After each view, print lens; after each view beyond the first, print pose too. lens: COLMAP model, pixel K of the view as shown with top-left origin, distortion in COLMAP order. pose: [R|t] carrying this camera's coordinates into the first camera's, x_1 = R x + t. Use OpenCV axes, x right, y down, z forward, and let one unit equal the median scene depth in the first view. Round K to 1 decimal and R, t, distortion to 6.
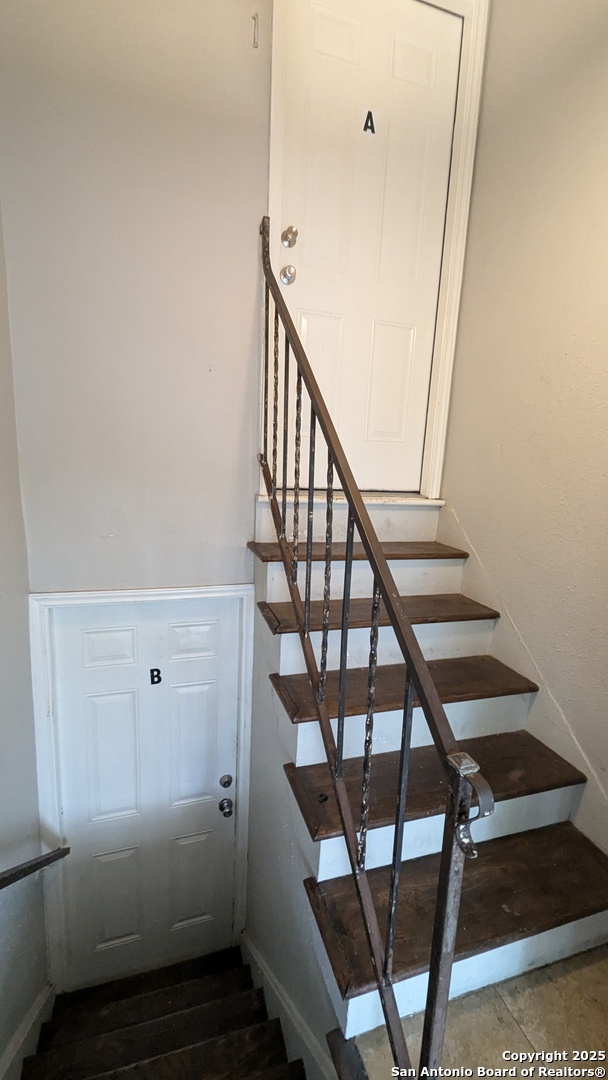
lens RADIAL K [[445.7, 0, 296.5], [0, 445.7, 542.3], [0, 0, 1]] dist [0.000315, -0.000581]
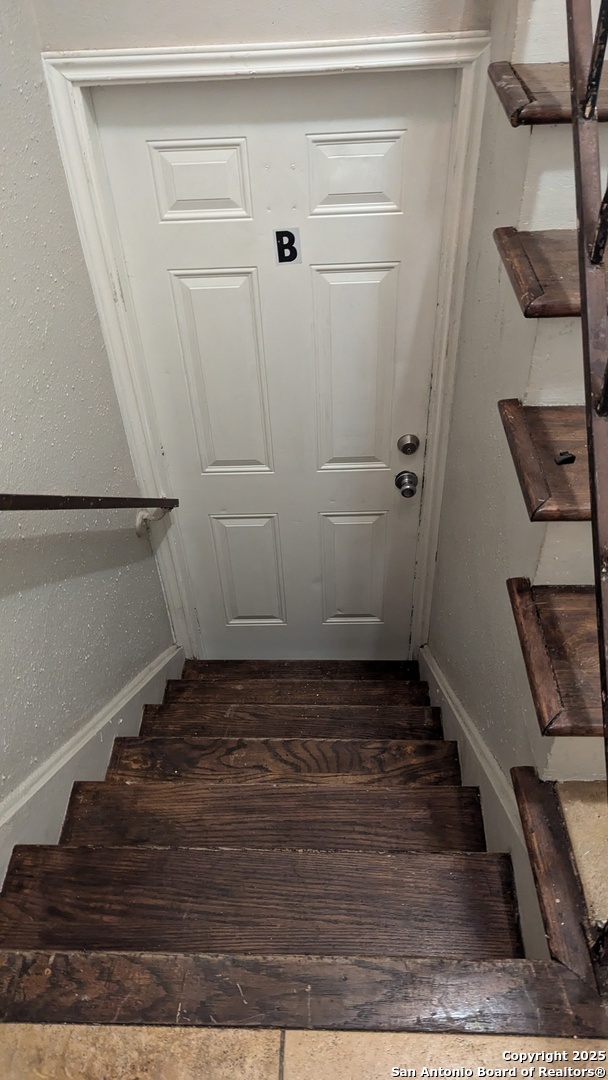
lens RADIAL K [[762.3, 0, 304.0], [0, 762.3, 540.0], [0, 0, 1]] dist [0.082173, -0.100593]
pose [[0.944706, 0.154112, -0.289447, 0.028576], [0.026657, 0.843667, 0.536204, 0.102846], [0.326833, -0.514271, 0.792910, 0.087802]]
